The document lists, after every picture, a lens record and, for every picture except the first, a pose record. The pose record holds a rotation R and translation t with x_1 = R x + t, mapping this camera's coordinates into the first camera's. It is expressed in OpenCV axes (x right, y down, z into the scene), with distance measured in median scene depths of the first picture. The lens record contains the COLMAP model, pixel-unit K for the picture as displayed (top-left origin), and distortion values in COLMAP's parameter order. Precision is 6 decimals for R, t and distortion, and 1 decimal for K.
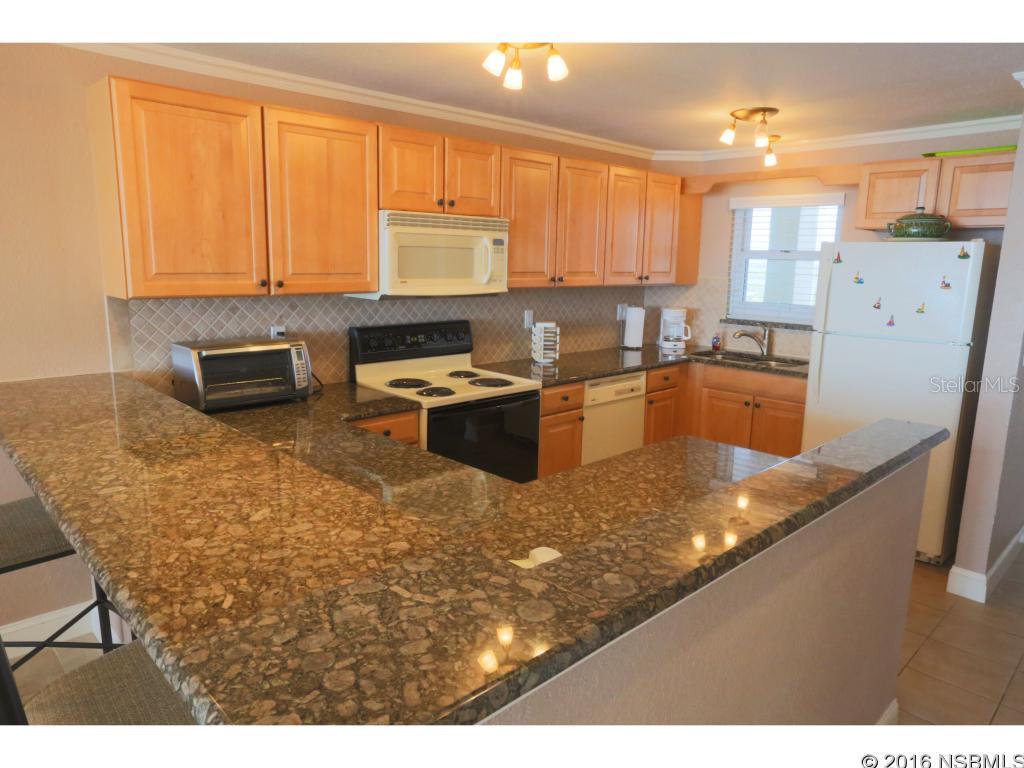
lens RADIAL K [[674.3, 0, 508.5], [0, 674.3, 383.5], [0, 0, 1]] dist [-0.032095, 0.027674]
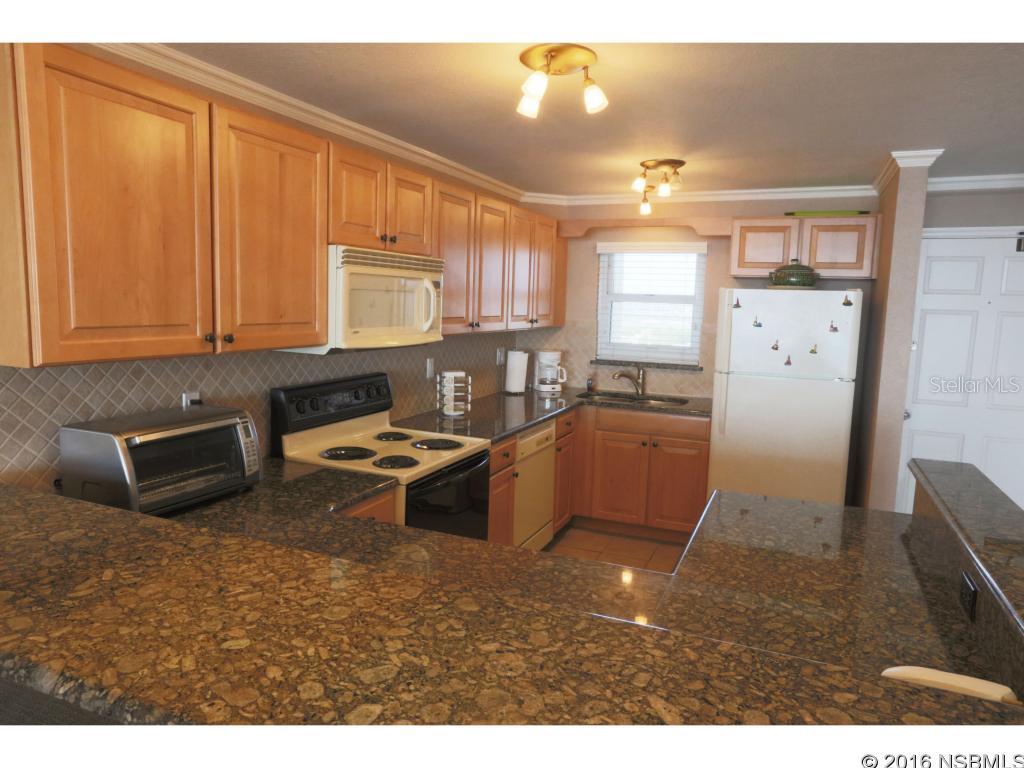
lens RADIAL K [[674.3, 0, 510.4], [0, 674.3, 385.3], [0, 0, 1]] dist [-0.032095, 0.027674]
pose [[0.923240, -0.041333, 0.381995, -0.273358], [0.060189, 0.997481, -0.037542, -0.039691], [-0.379481, 0.057652, 0.923401, 0.156630]]
